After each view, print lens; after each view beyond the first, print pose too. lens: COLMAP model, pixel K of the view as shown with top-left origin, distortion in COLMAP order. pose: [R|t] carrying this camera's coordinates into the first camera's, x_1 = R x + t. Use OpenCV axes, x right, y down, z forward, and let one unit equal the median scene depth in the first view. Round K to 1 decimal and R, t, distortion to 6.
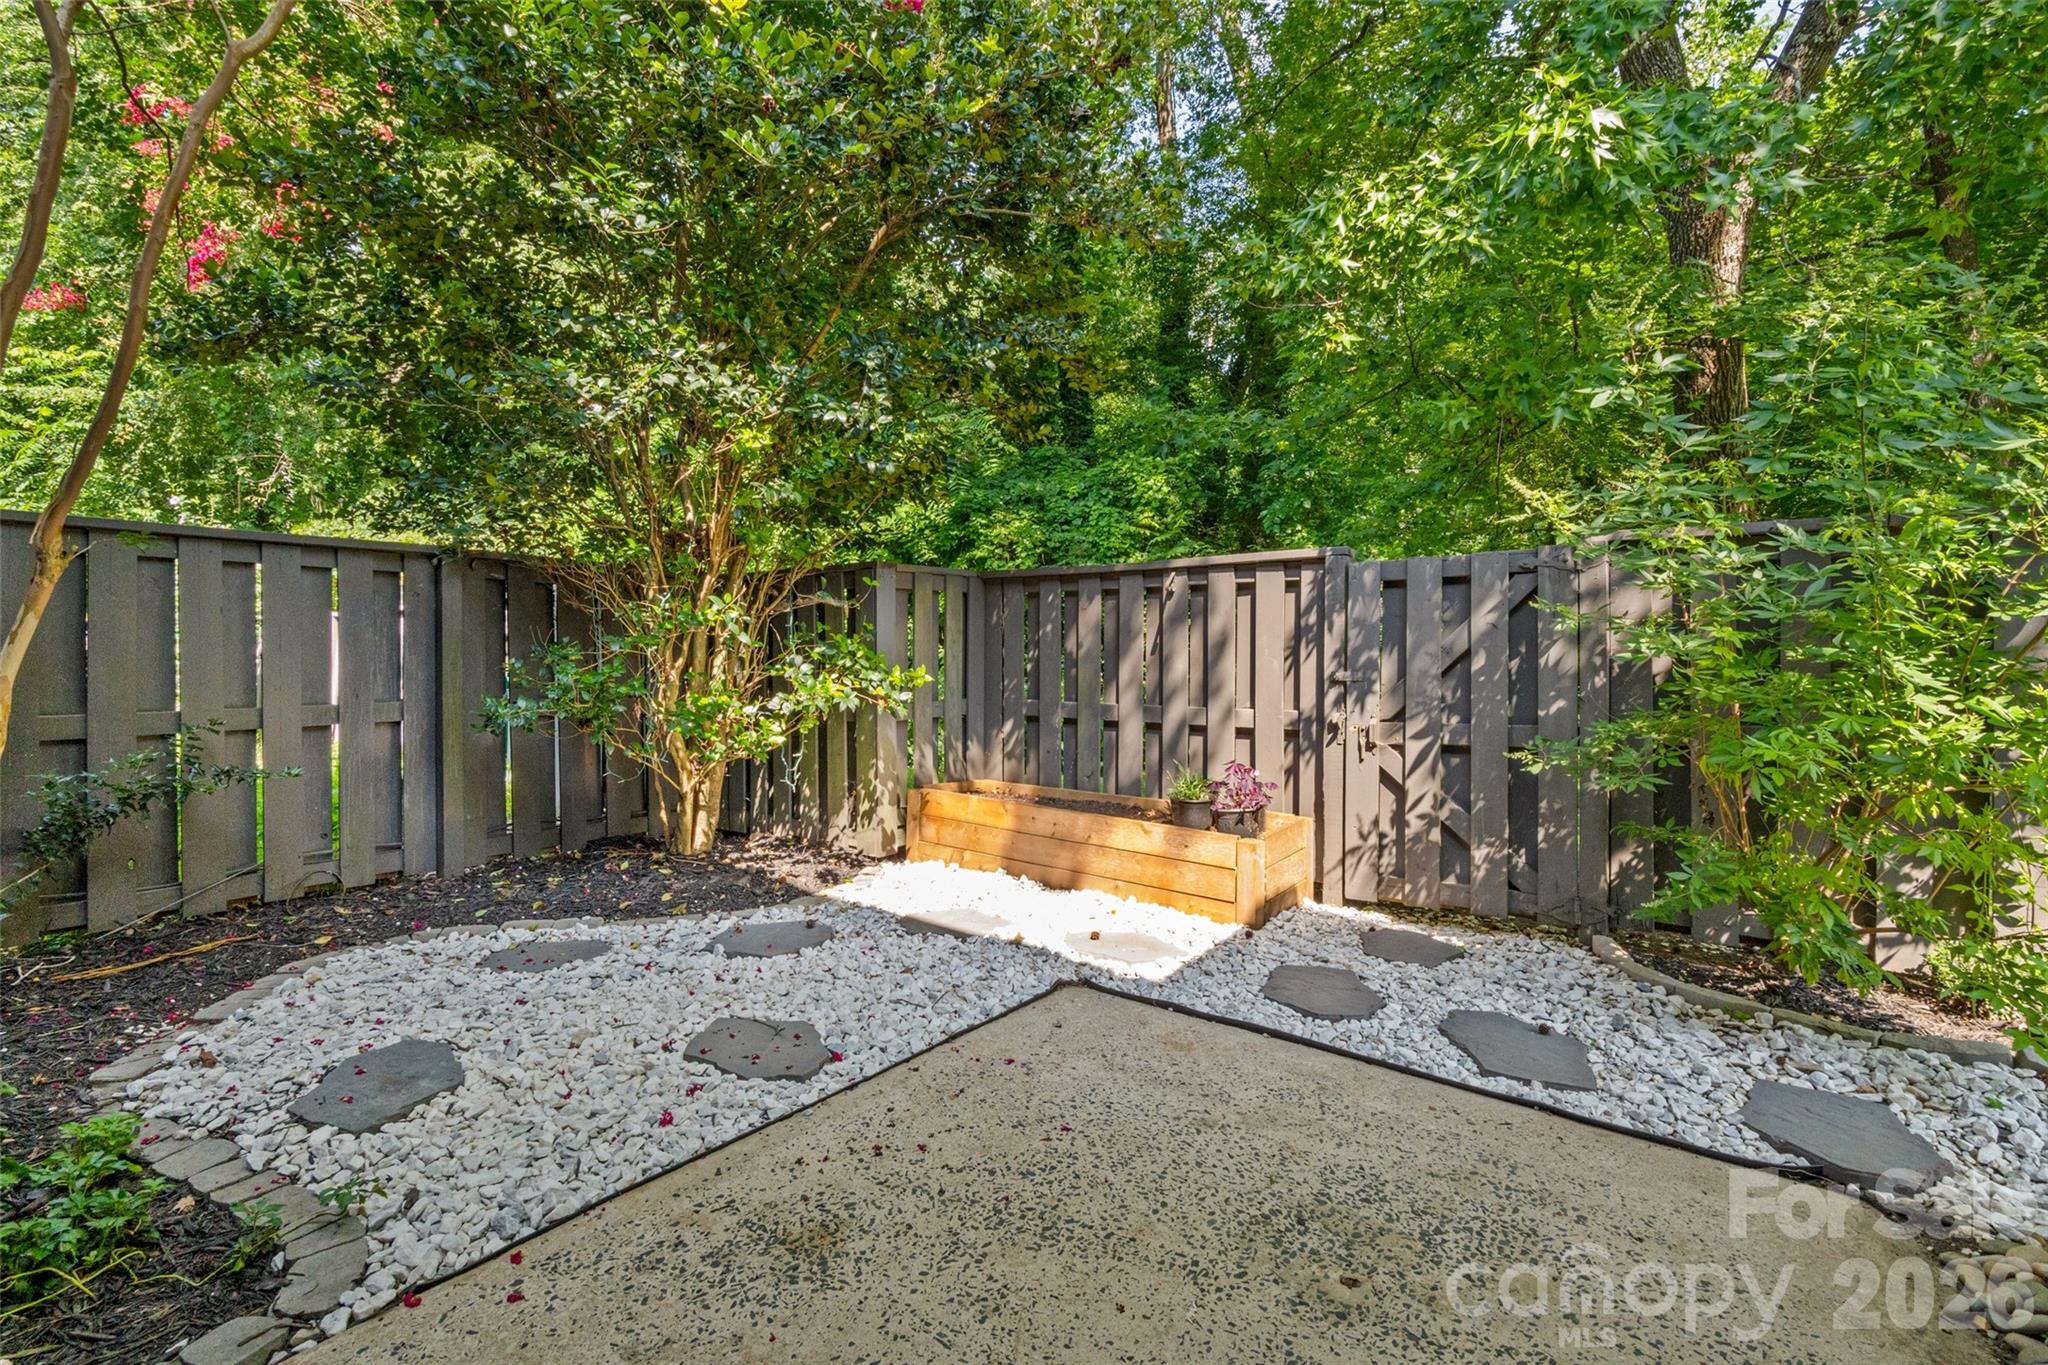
lens RADIAL K [[957.8, 0, 1022.9], [0, 957.8, 682.6], [0, 0, 1]] dist [-0.010278, 0.000768]
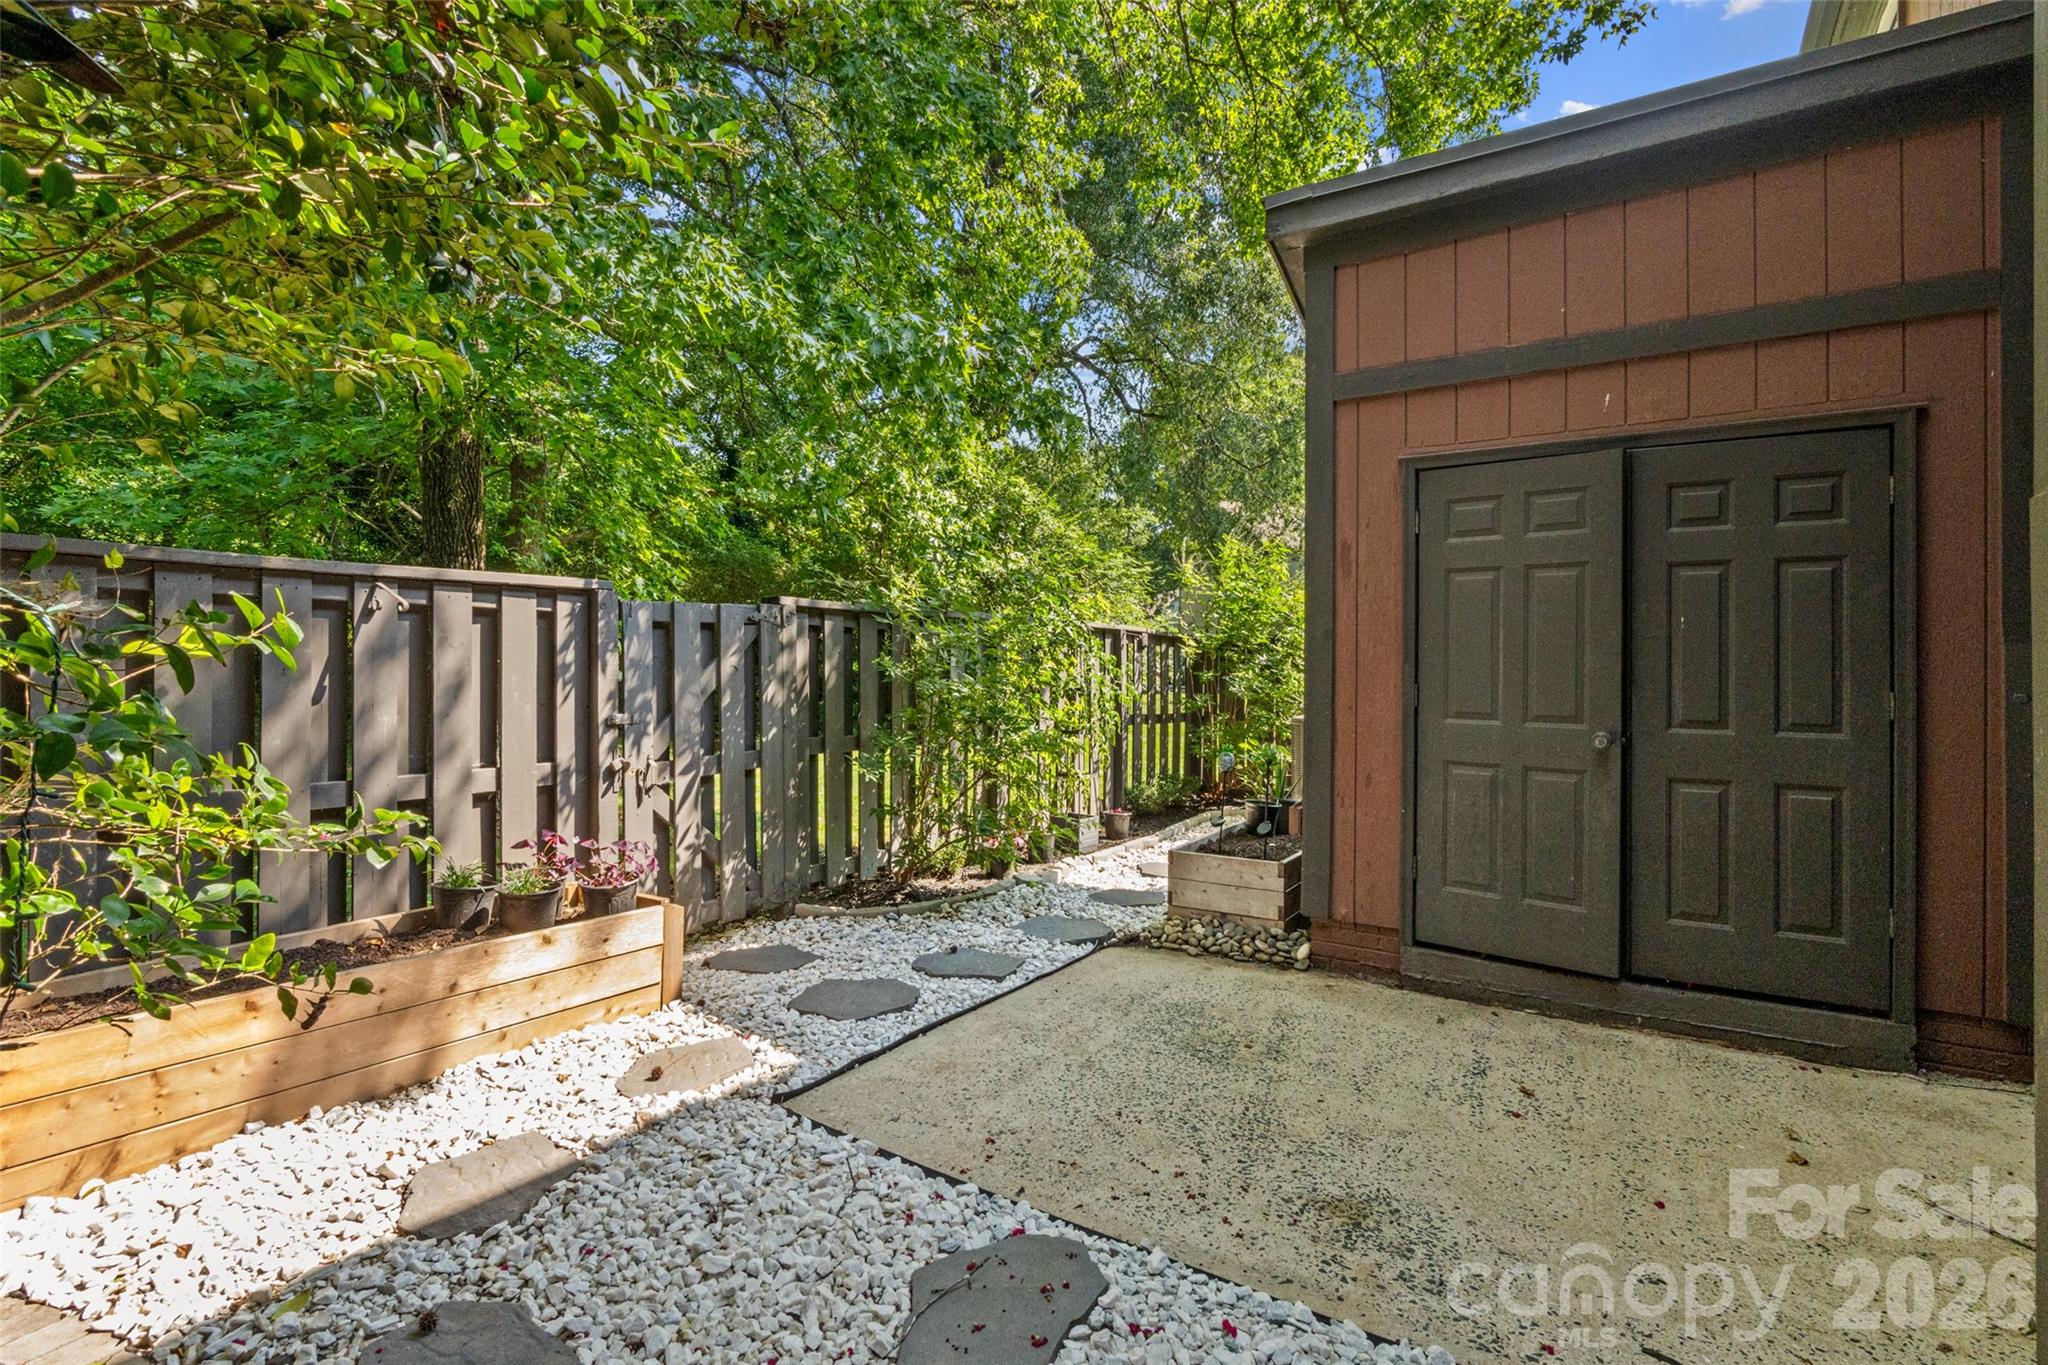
lens RADIAL K [[957.8, 0, 1022.0], [0, 957.8, 669.4], [0, 0, 1]] dist [-0.010278, 0.000768]
pose [[-0.073523, -0.005255, 0.997280, -0.647085], [0.027226, 0.999603, 0.007274, -0.053144], [-0.996922, 0.027686, -0.073351, 0.690043]]
